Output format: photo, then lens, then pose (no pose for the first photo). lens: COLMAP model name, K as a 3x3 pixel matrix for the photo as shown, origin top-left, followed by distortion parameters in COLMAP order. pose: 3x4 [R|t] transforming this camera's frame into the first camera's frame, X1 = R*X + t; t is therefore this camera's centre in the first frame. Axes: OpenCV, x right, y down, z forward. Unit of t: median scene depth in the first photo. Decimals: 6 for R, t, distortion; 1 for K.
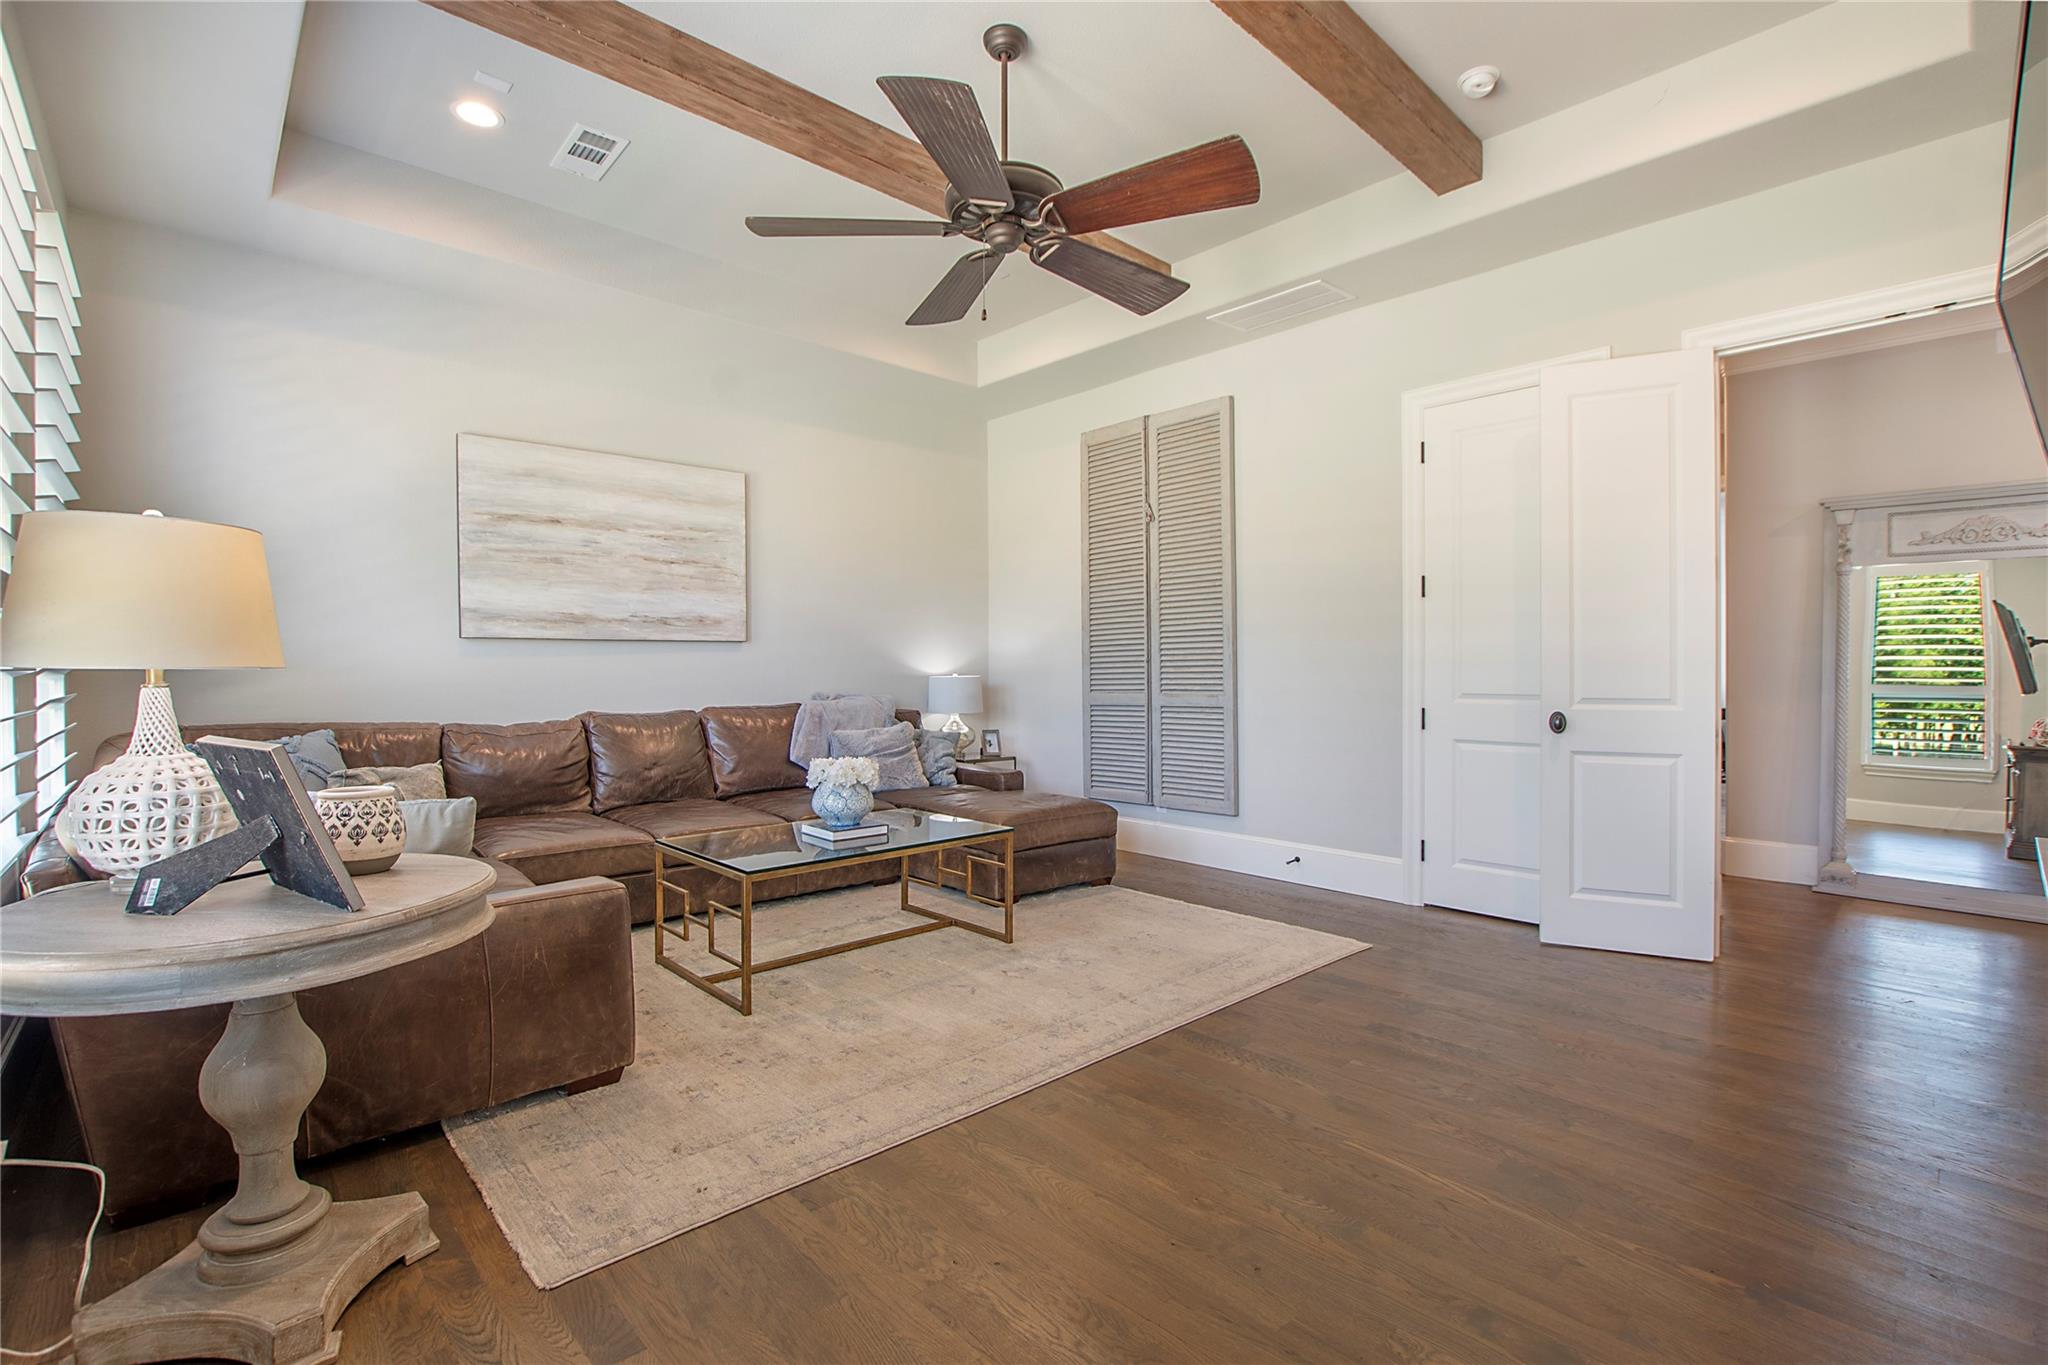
lens RADIAL K [[915.9, 0, 1021.4], [0, 915.9, 680.5], [0, 0, 1]] dist [-0.029145, 0.001435]
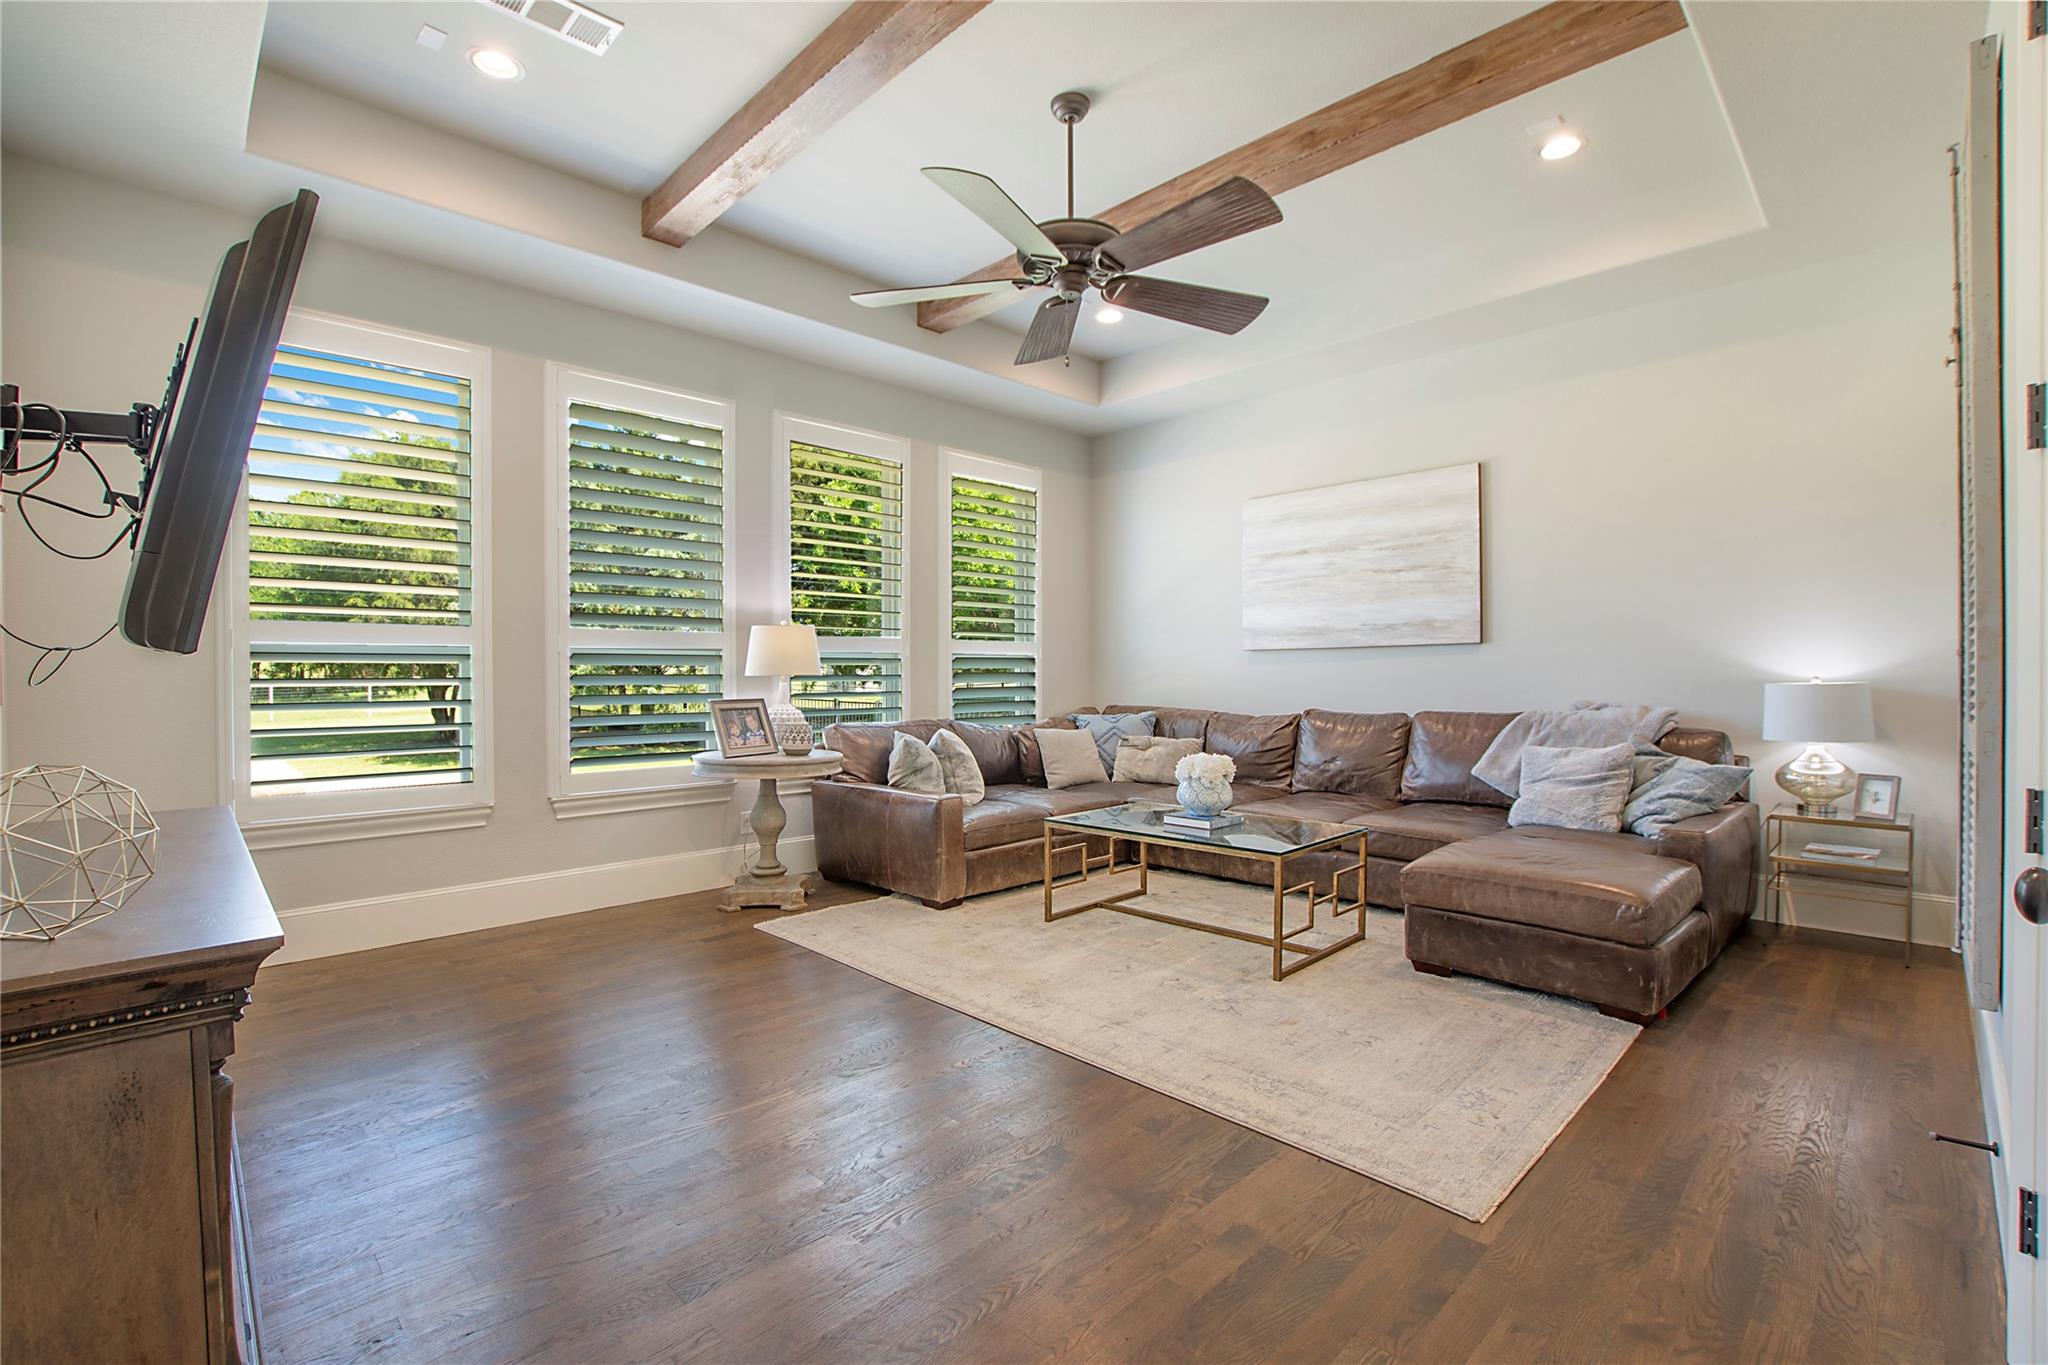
lens RADIAL K [[915.9, 0, 1023.4], [0, 915.9, 680.0], [0, 0, 1]] dist [-0.029145, 0.001435]
pose [[0.029960, 0.004745, -0.999540, 0.745378], [-0.009304, 0.999947, 0.004468, -0.005921], [0.999508, 0.009166, 0.030003, 0.623922]]
